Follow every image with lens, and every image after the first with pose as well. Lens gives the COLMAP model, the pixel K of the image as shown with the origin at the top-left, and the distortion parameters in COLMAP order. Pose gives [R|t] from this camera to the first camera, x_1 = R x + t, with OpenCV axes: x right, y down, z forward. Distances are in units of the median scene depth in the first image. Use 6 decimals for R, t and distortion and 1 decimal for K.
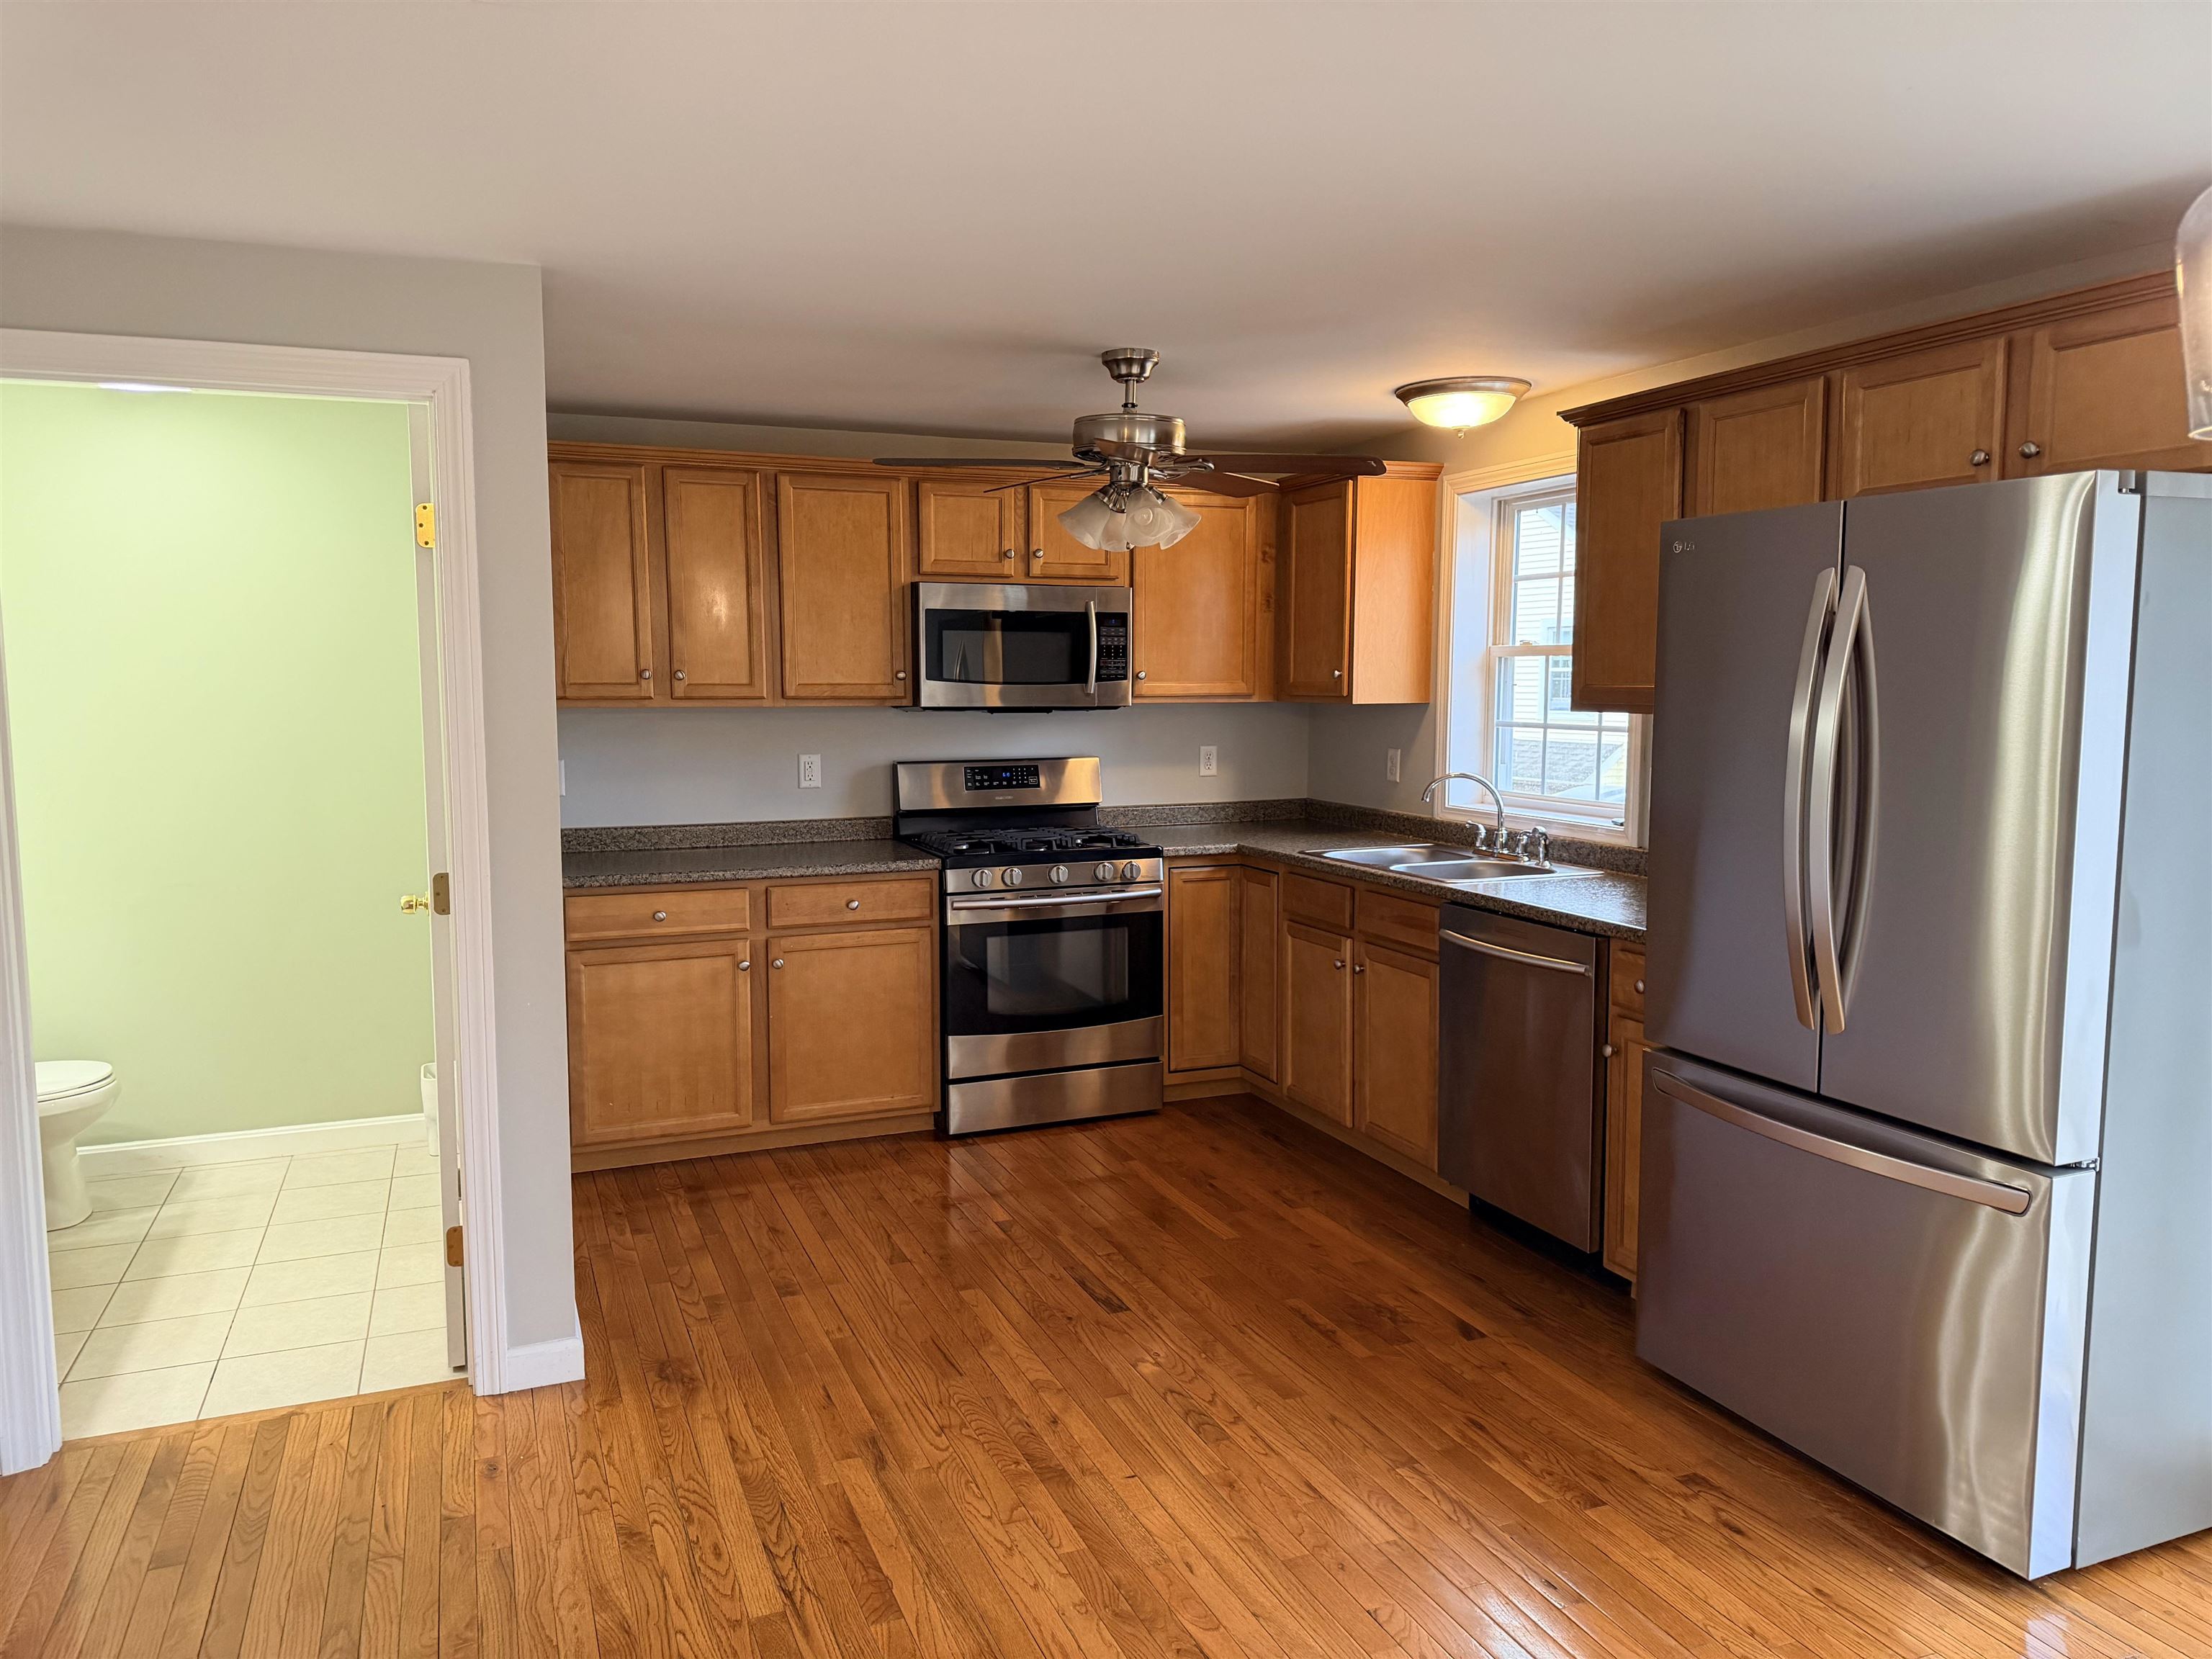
lens RADIAL K [[1550.8, 0, 1100.5], [0, 1550.8, 823.8], [0, 0, 1]] dist [0.046349, -0.066523]
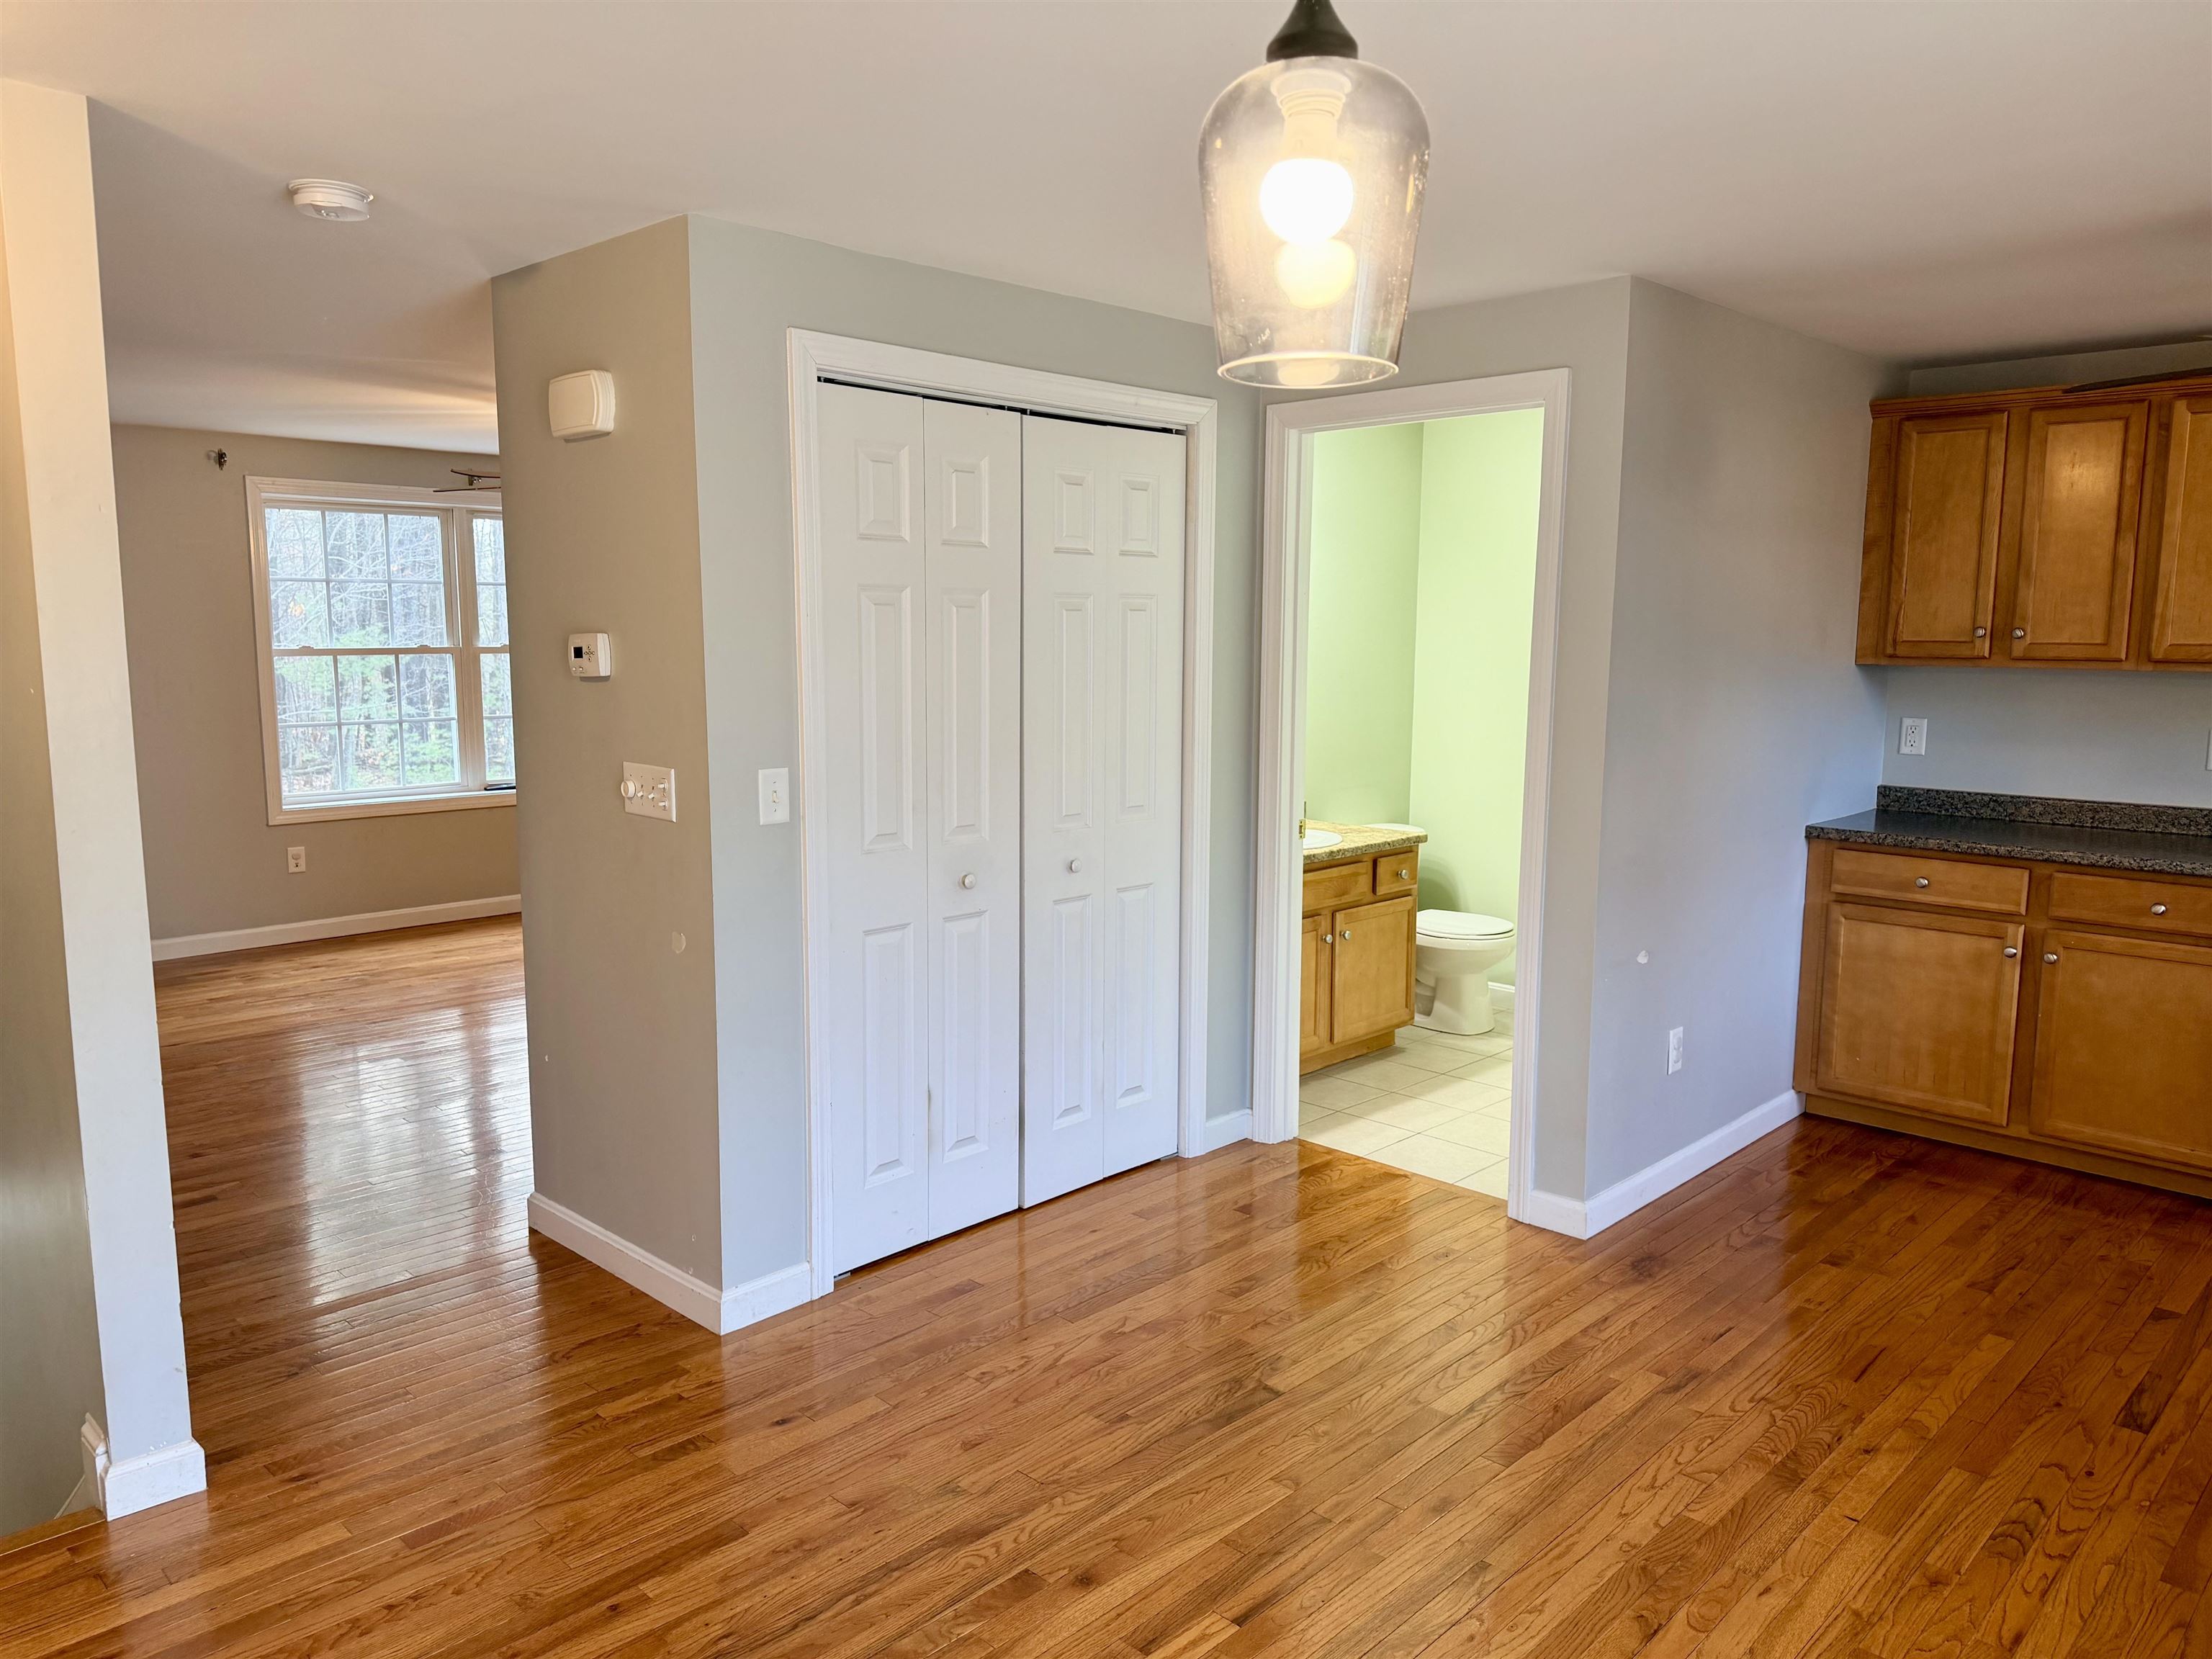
lens RADIAL K [[1550.8, 0, 1089.1], [0, 1550.8, 828.2], [0, 0, 1]] dist [0.046349, -0.066523]
pose [[0.394163, 0.122510, -0.910839, 0.398820], [-0.095556, 0.991167, 0.091963, -0.014200], [0.914060, 0.050788, 0.402388, 0.132219]]
